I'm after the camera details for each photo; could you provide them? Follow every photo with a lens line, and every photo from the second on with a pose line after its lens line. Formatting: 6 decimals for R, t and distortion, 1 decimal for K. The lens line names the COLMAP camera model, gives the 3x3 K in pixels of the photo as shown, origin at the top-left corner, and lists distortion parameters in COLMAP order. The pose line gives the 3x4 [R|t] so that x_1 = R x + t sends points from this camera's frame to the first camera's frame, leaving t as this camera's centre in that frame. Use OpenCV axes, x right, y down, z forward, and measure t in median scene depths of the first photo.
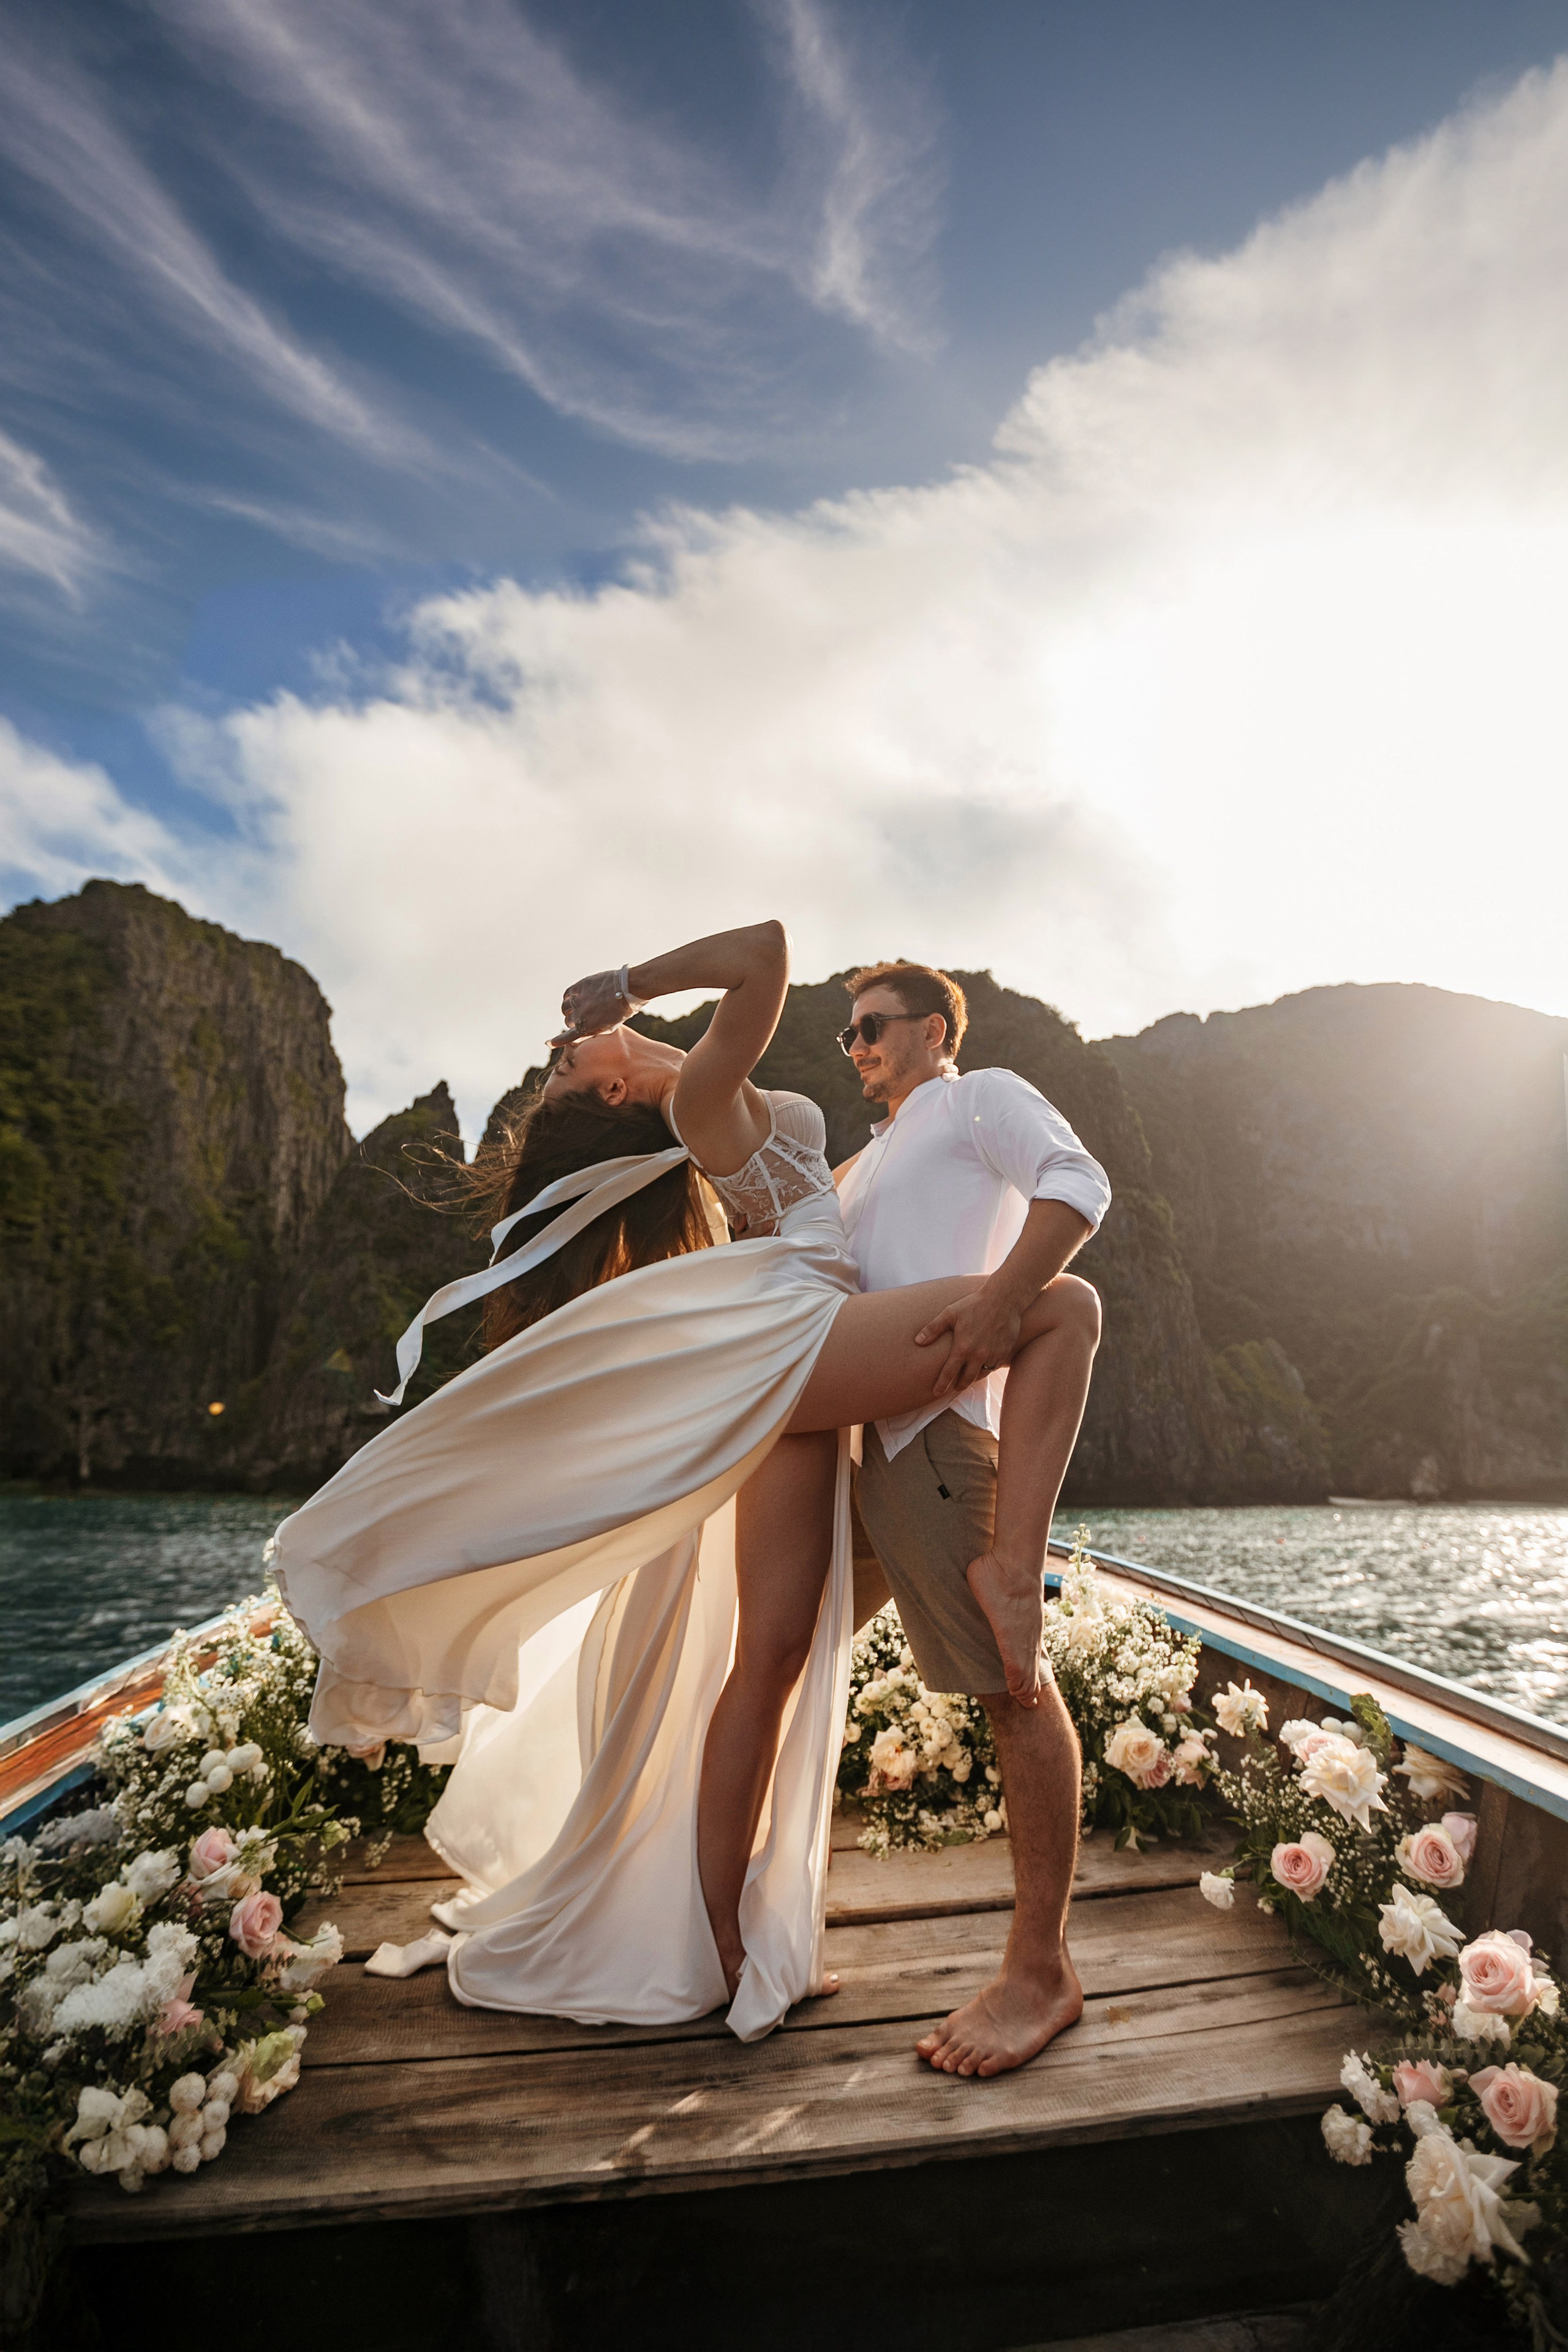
lens RADIAL K [[1076.7, 0, 779.5], [0, 1076.7, 1242.1], [0, 0, 1]] dist [-0.014724, -0.000229]
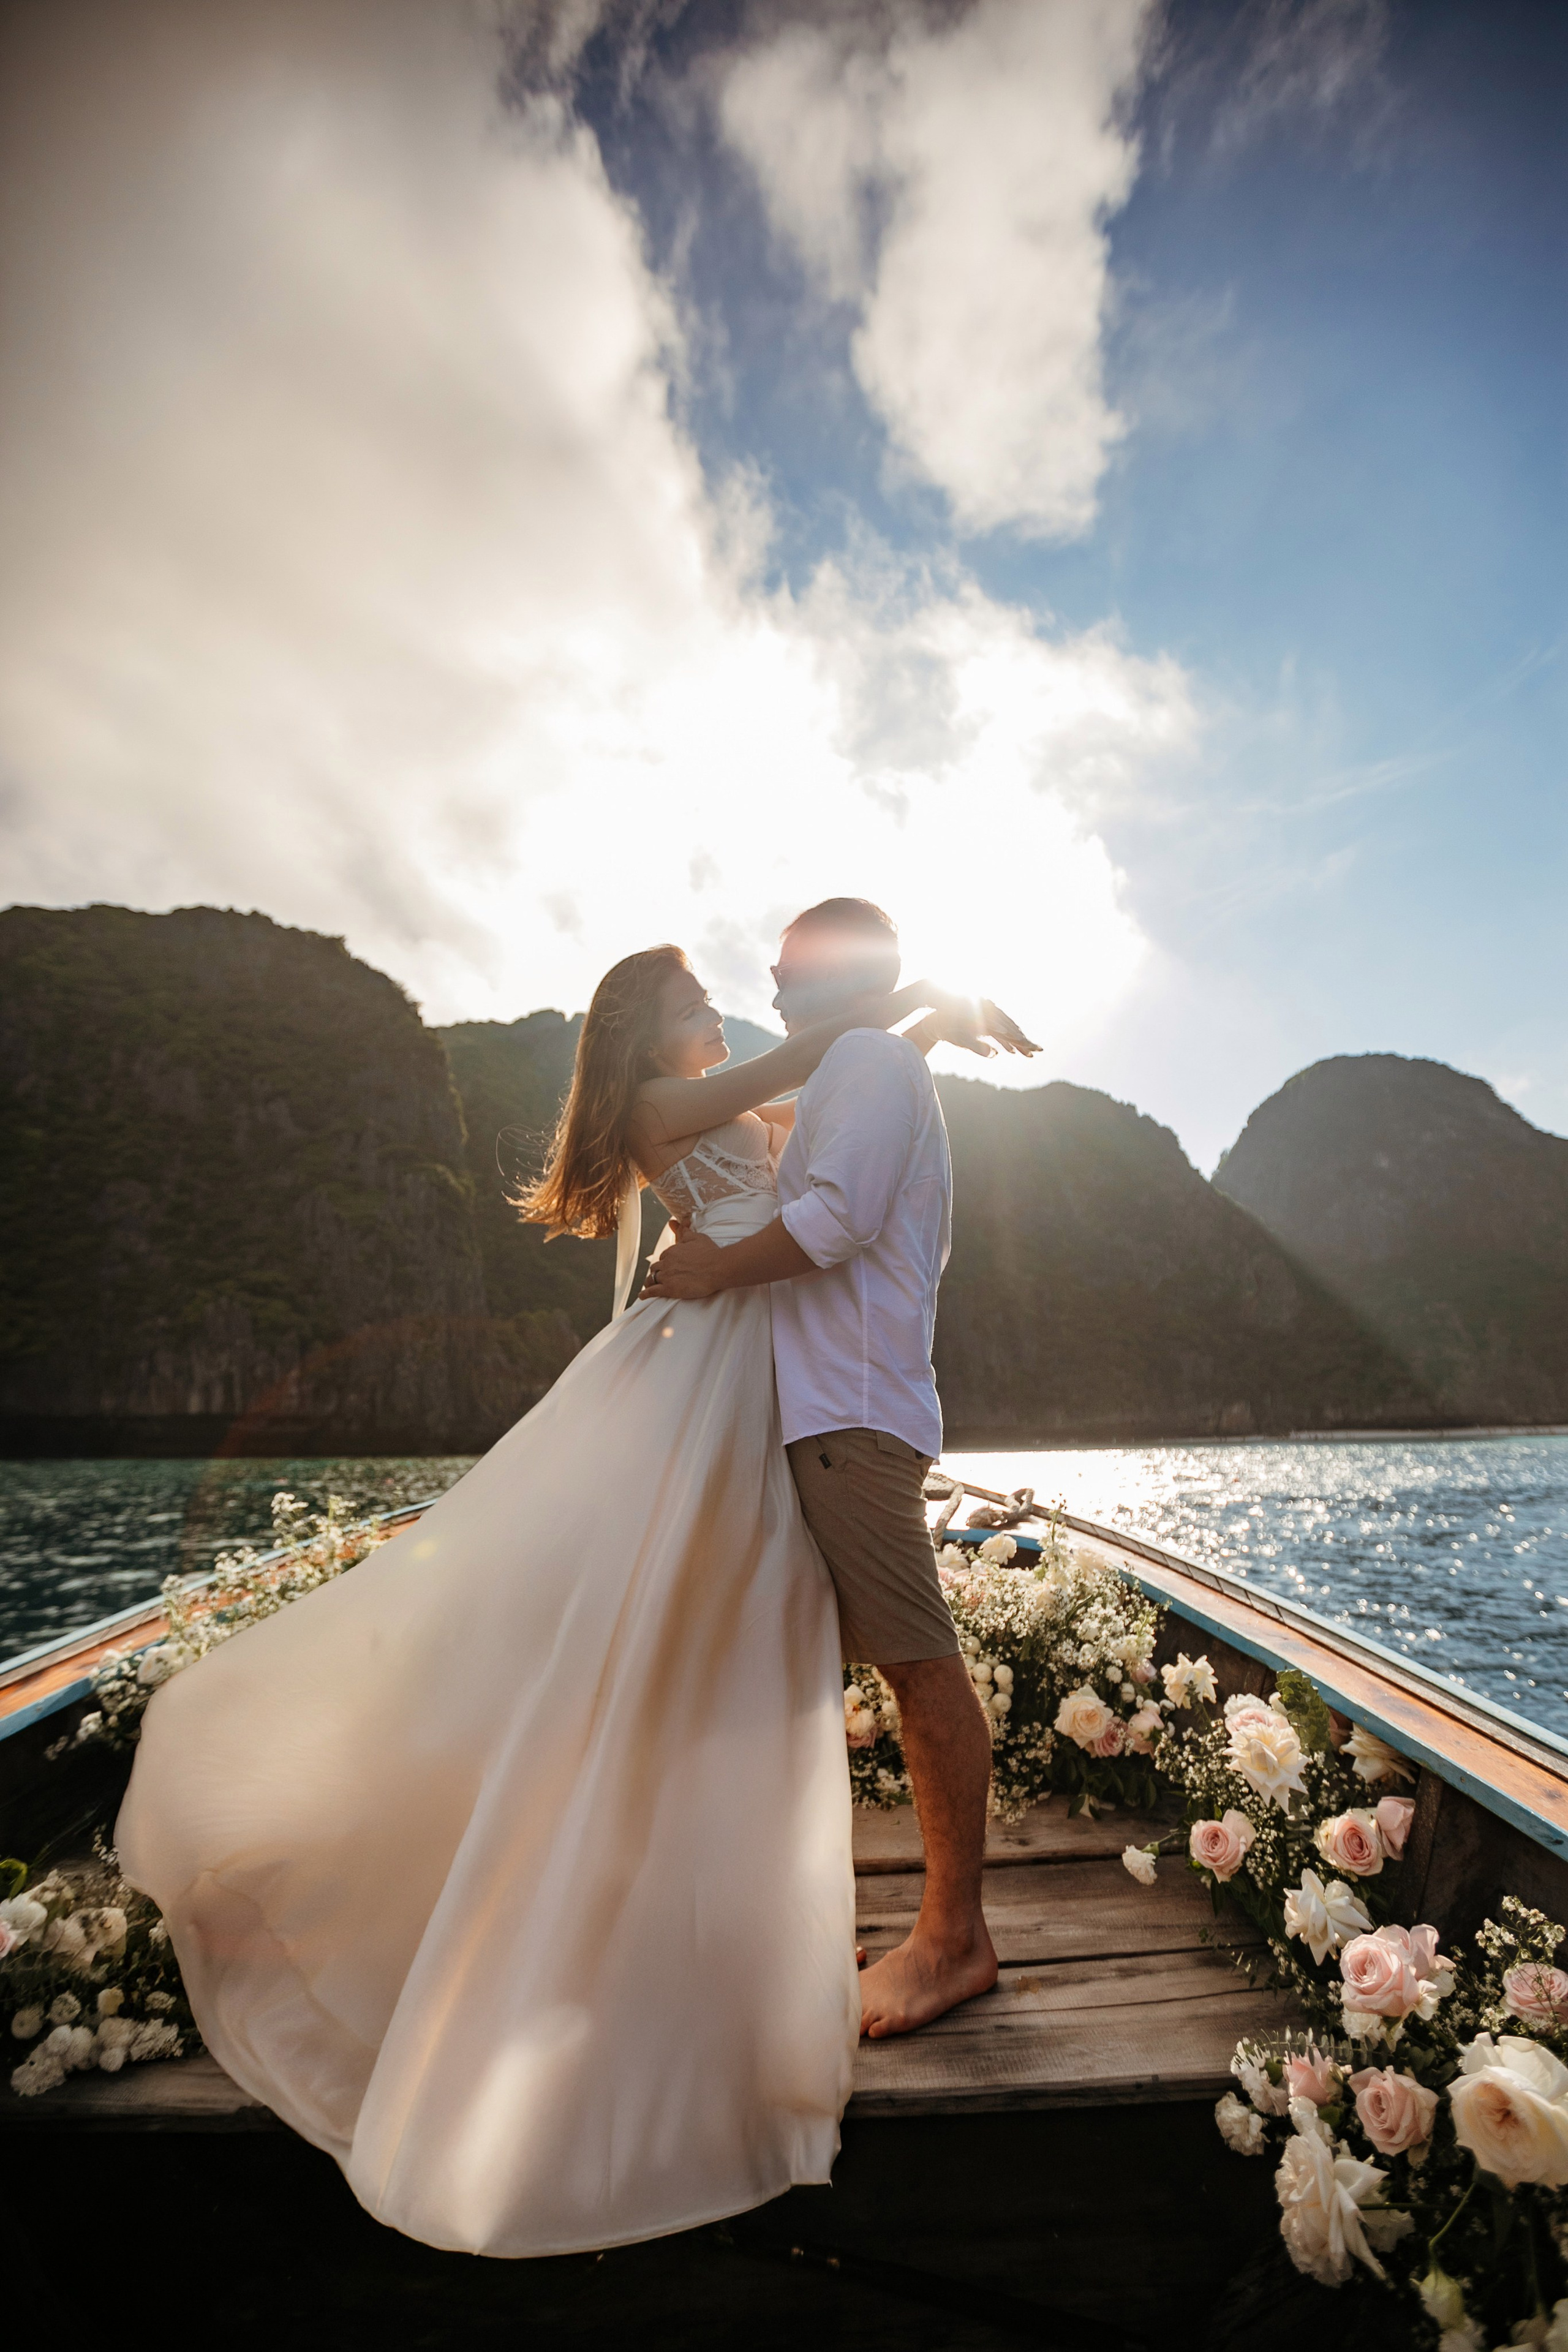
lens RADIAL K [[1027.3, 0, 763.7], [0, 1027.3, 1221.5], [0, 0, 1]] dist [-0.026959, 0.002148]
pose [[0.994271, -0.013201, -0.106074, 0.190387], [0.014174, 0.999864, 0.008421, 0.002073], [0.105948, -0.009876, 0.994323, 0.046236]]
